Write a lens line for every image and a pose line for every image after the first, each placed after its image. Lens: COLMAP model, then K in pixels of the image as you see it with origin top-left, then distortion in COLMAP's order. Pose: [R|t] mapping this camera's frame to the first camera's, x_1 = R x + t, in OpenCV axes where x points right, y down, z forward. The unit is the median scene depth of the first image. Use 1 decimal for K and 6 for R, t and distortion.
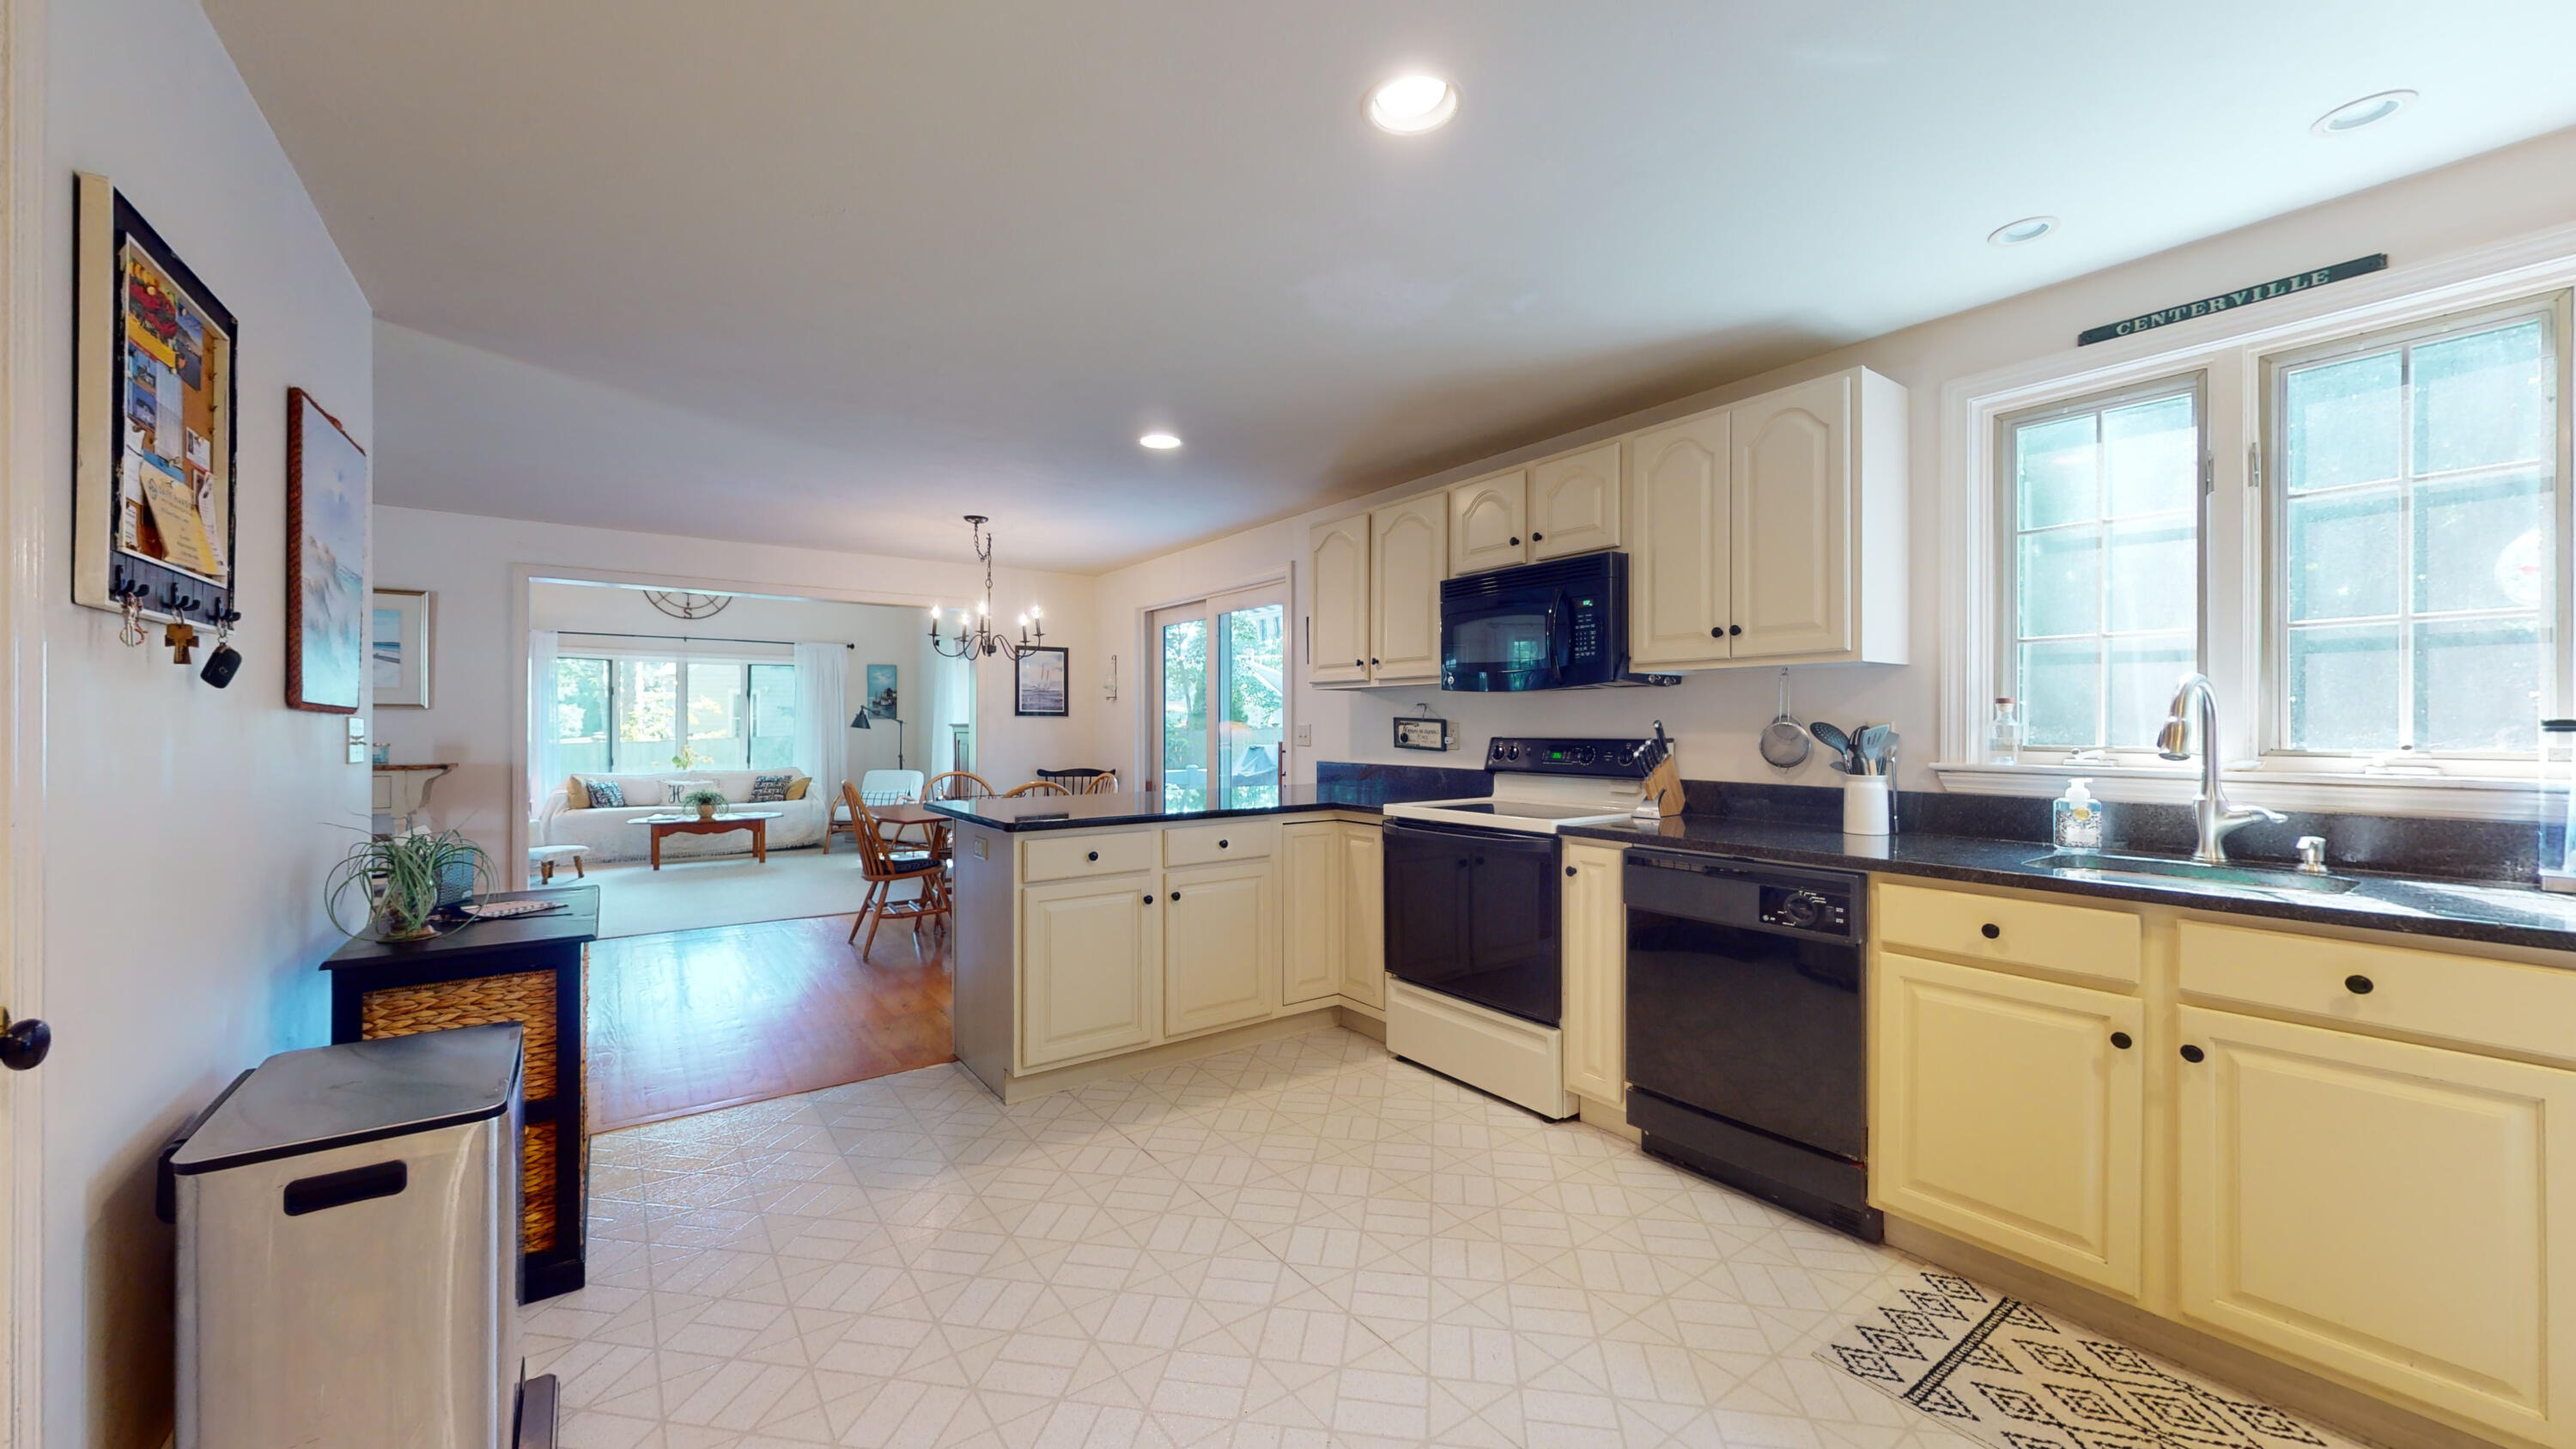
lens RADIAL K [[943.5, 0, 1290.9], [0, 943.5, 730.4], [0, 0, 1]] dist [-0.002784, -0.000369]
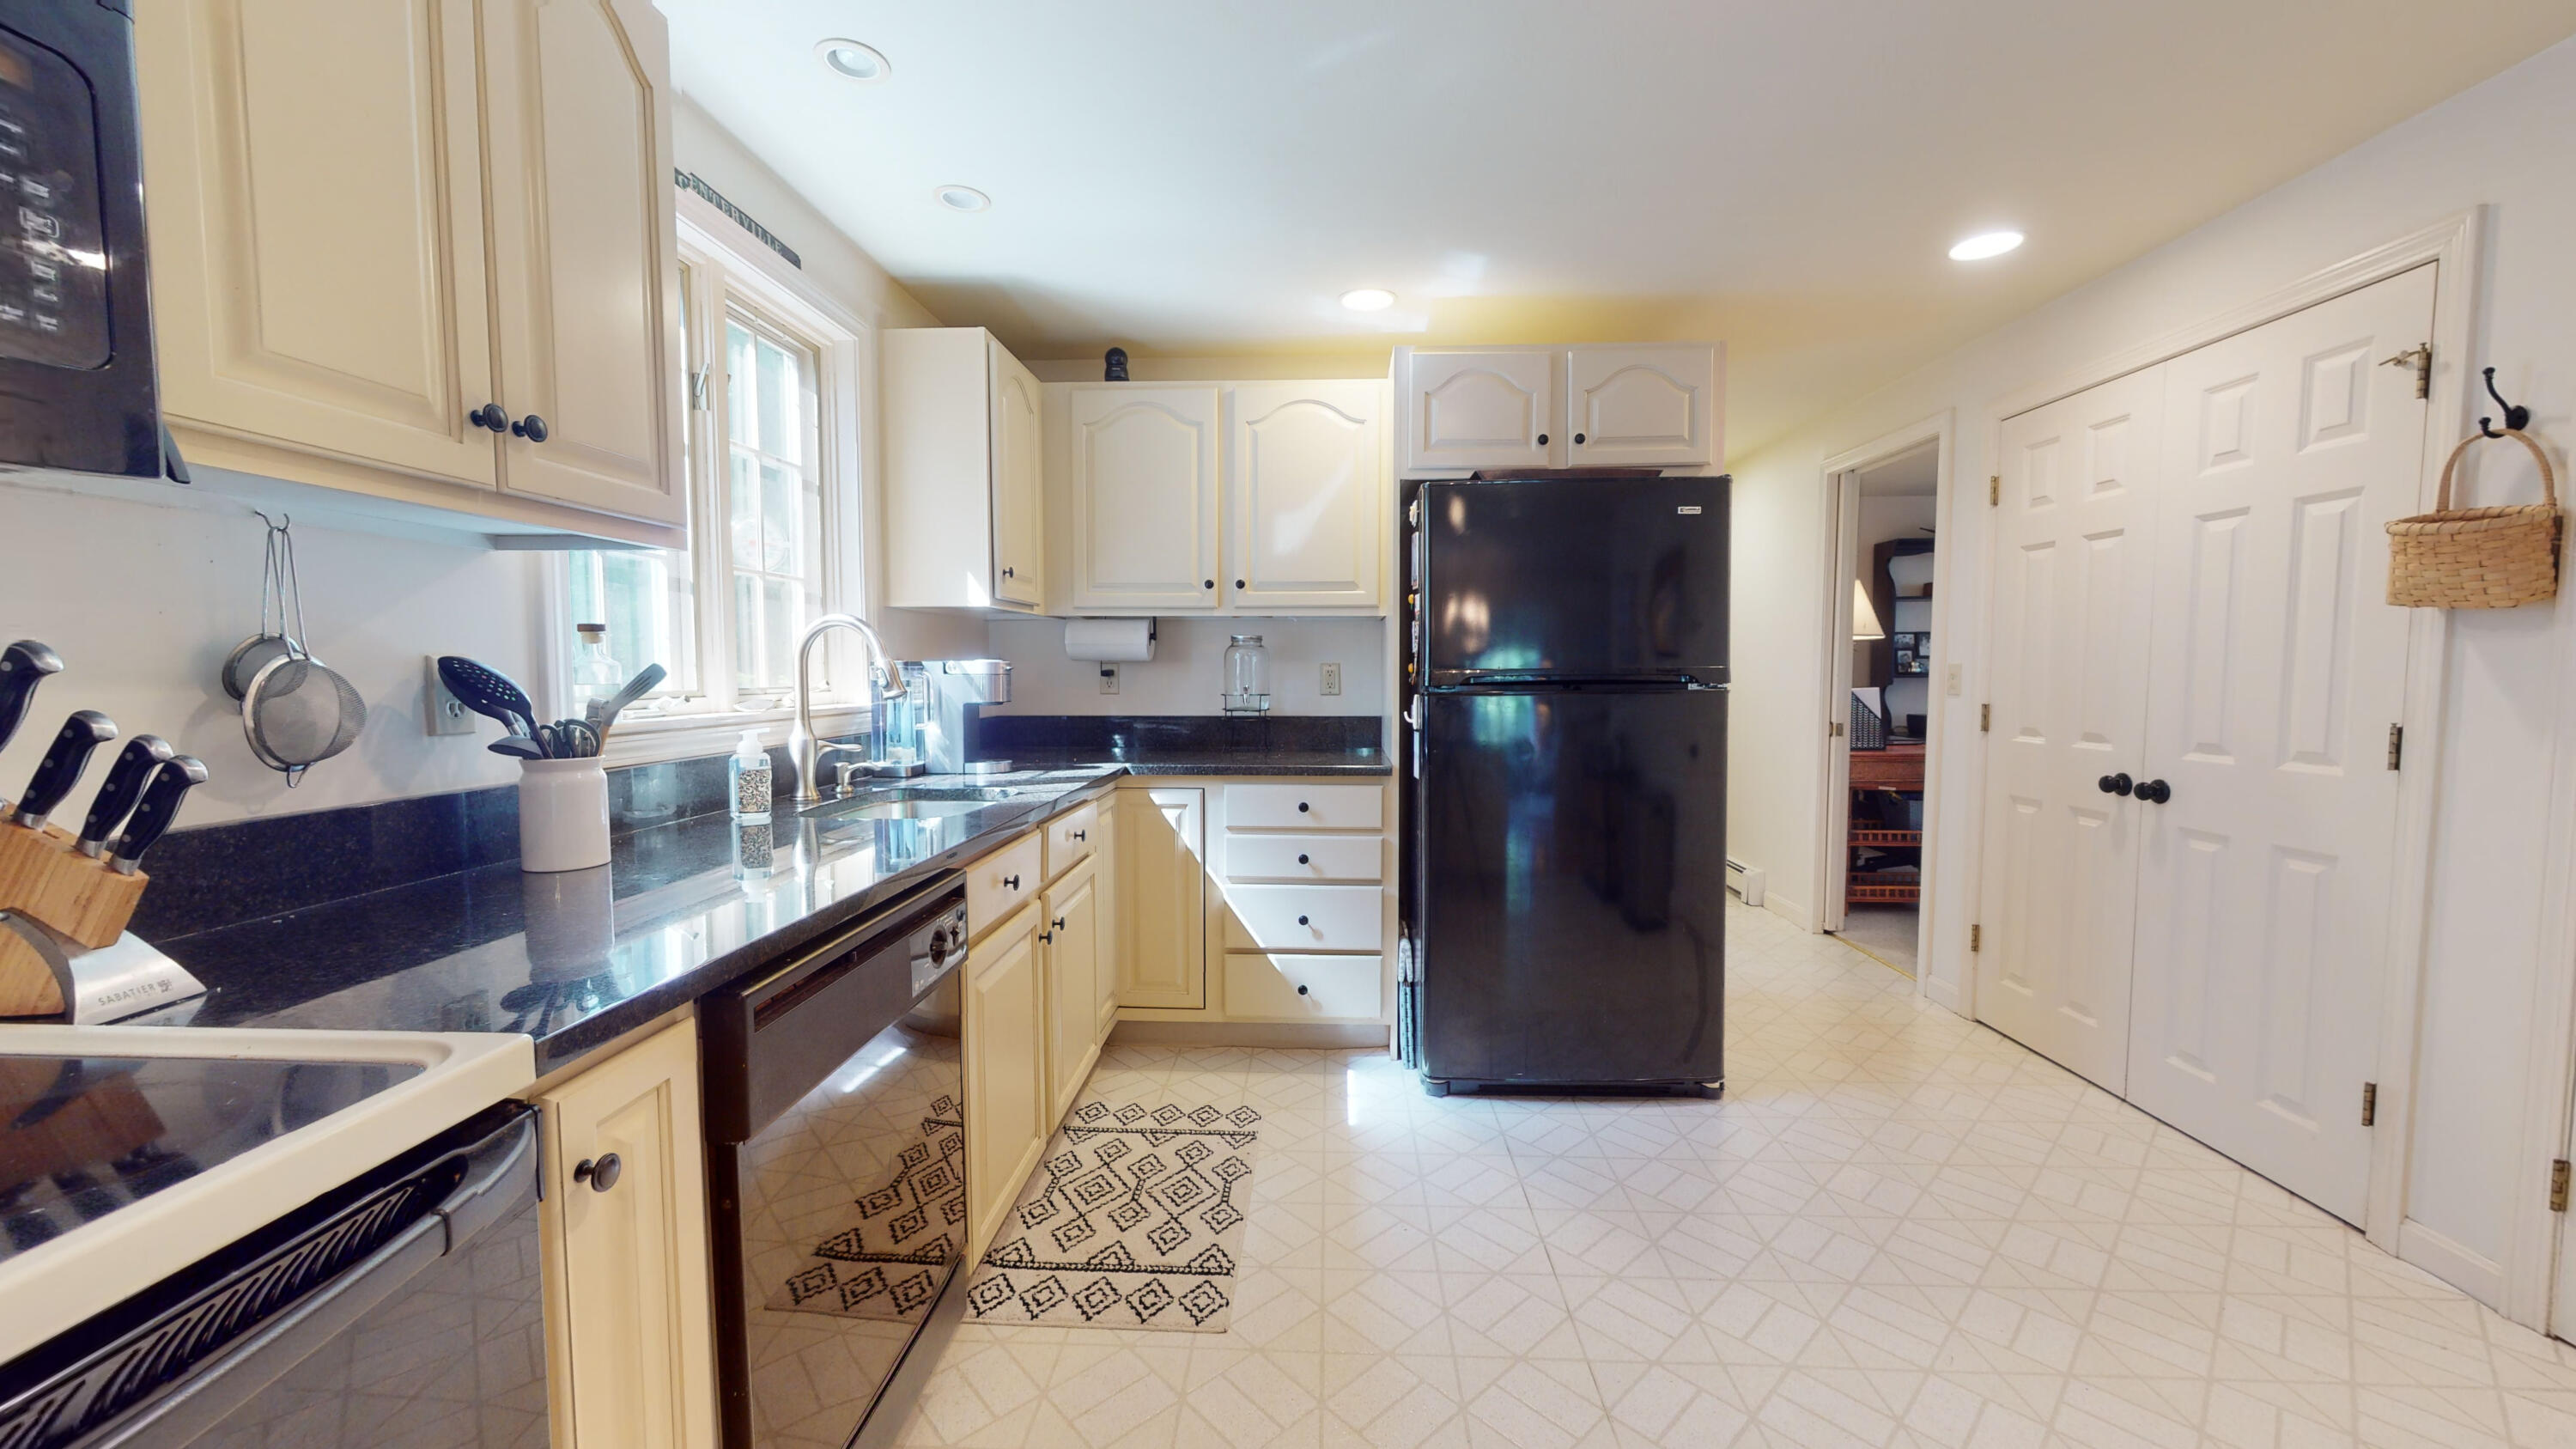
lens RADIAL K [[943.5, 0, 1292.8], [0, 943.5, 729.8], [0, 0, 1]] dist [-0.002784, -0.000369]
pose [[-0.784813, -0.042303, 0.618287, -0.039928], [0.001346, 0.997549, 0.069960, -0.004877], [-0.619731, 0.055737, -0.782832, 1.106717]]
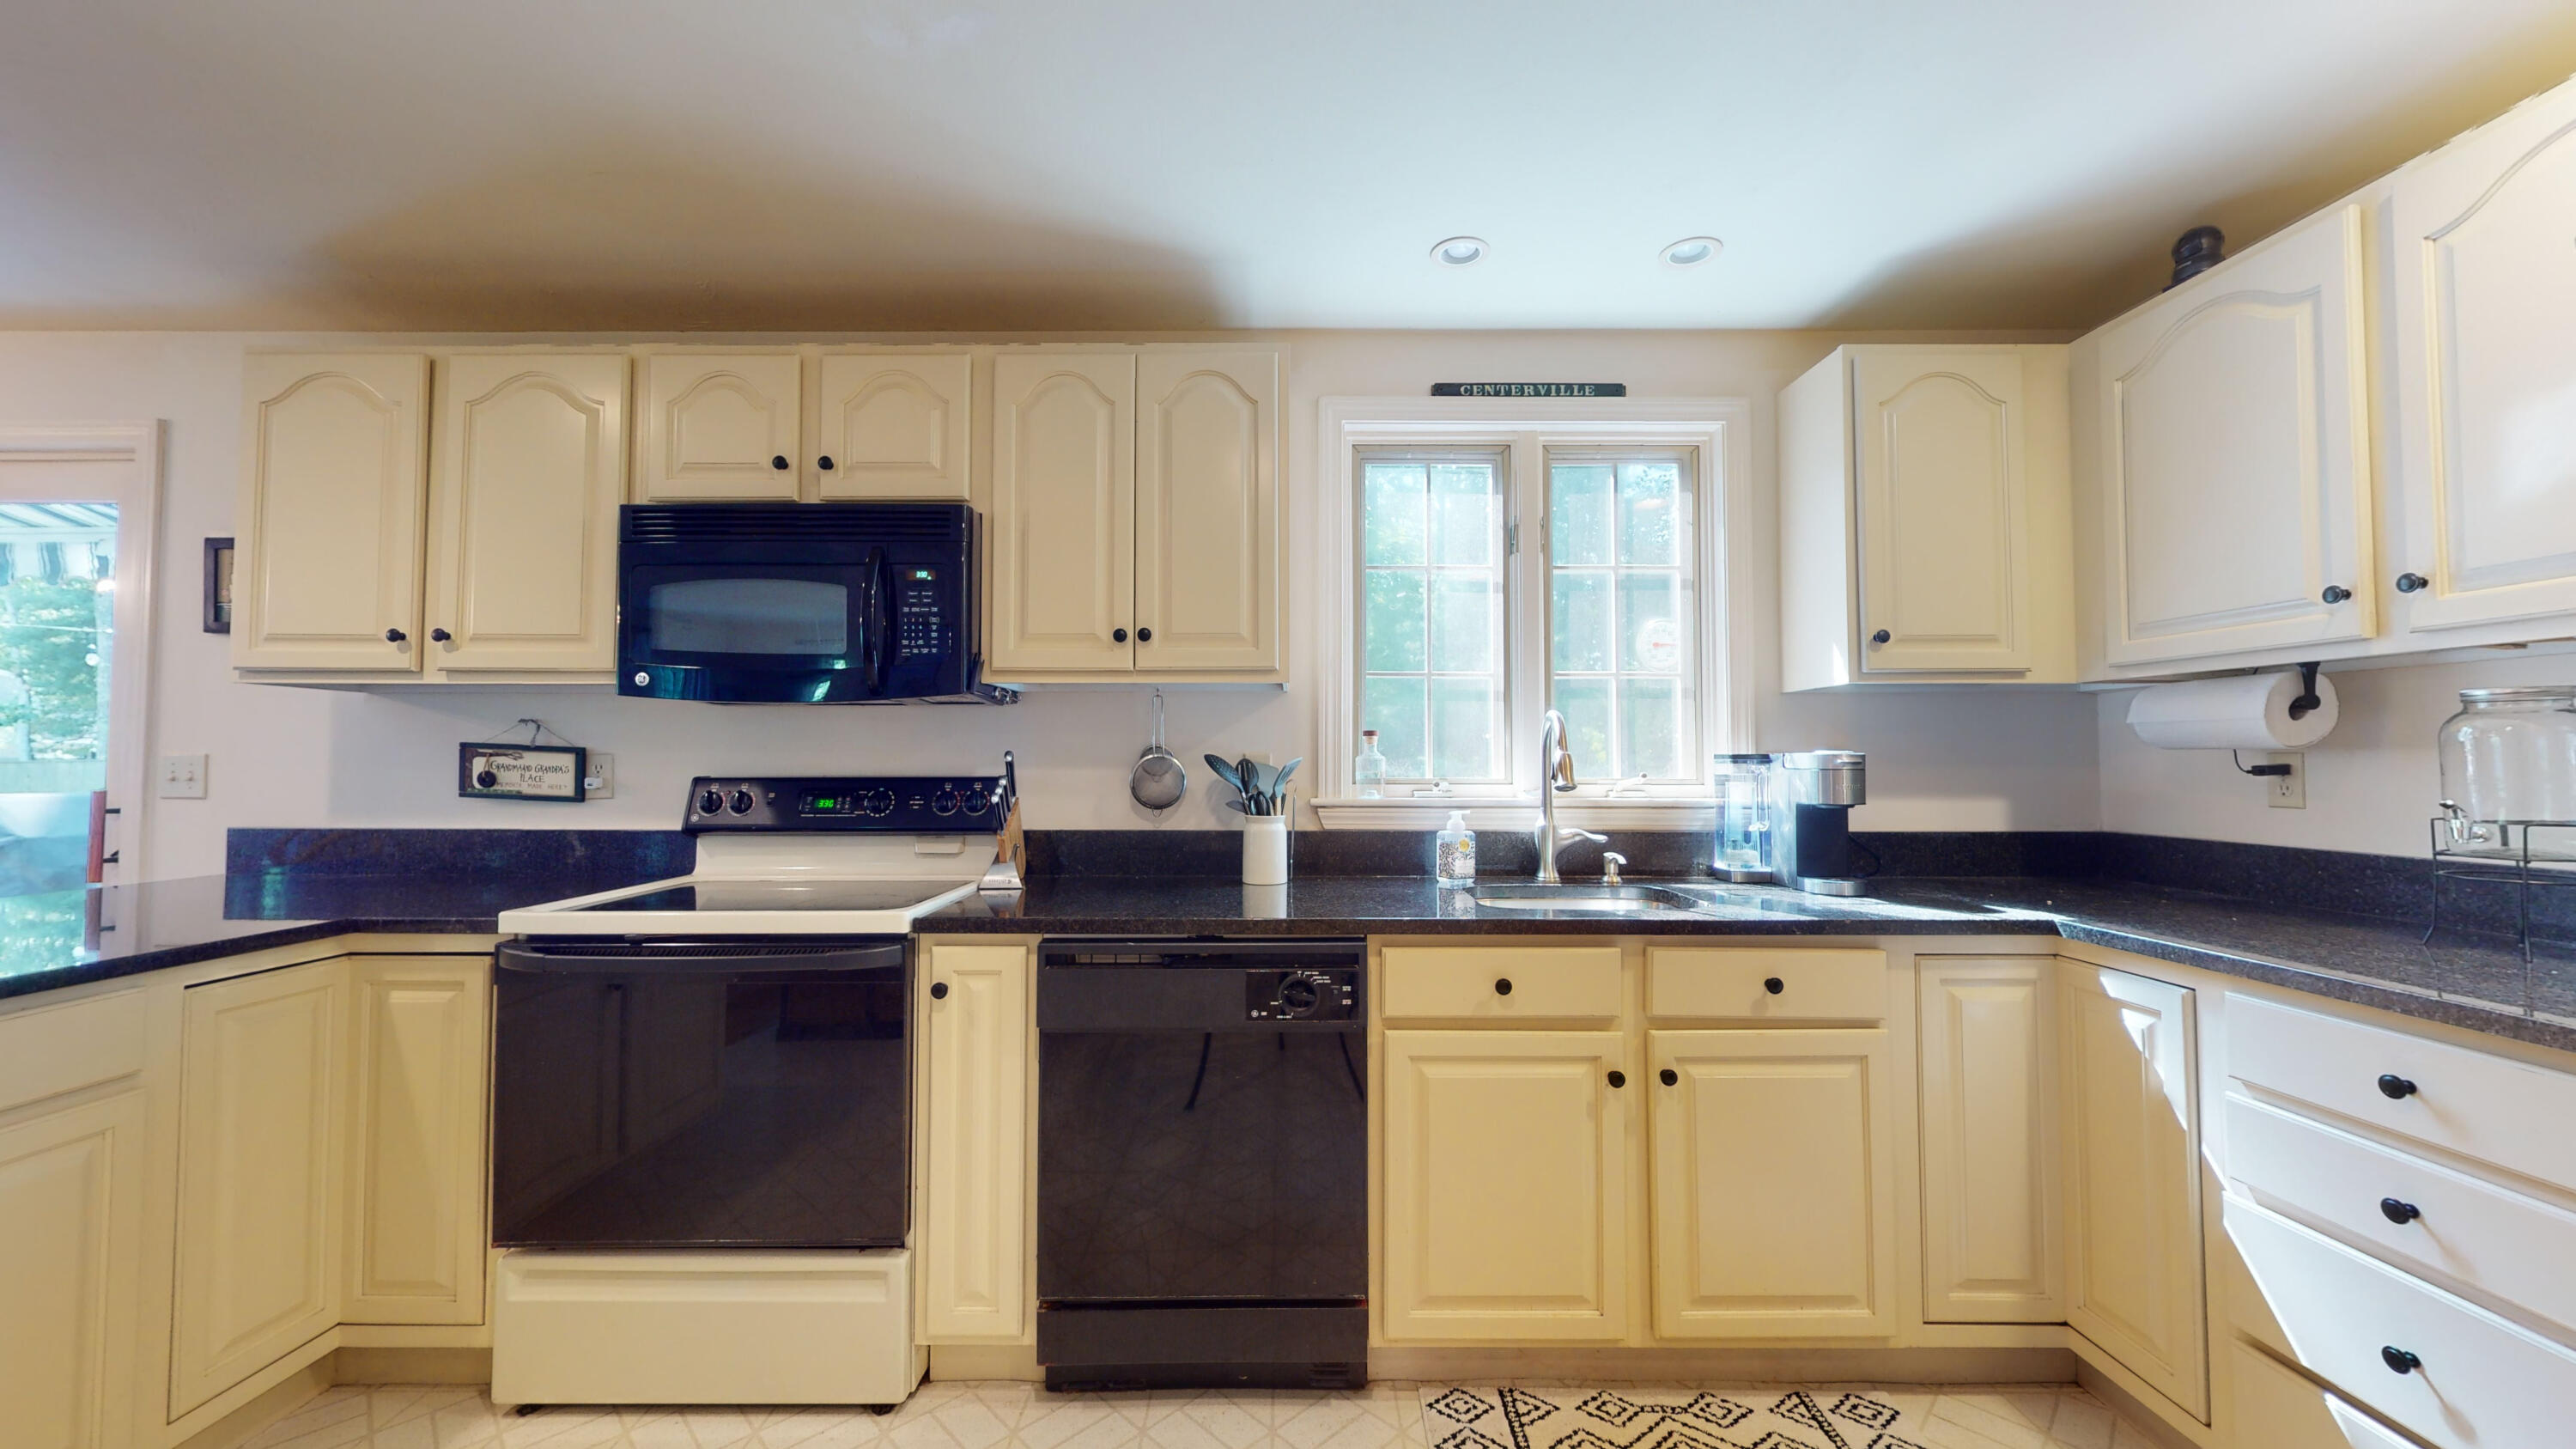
lens RADIAL K [[943.5, 0, 1293.8], [0, 943.5, 728.0], [0, 0, 1]] dist [-0.002784, -0.000369]
pose [[0.588254, 0.027124, 0.808221, -0.077433], [0.003427, 0.999345, -0.036033, -0.001544], [-0.808669, 0.023966, 0.587776, 0.443802]]
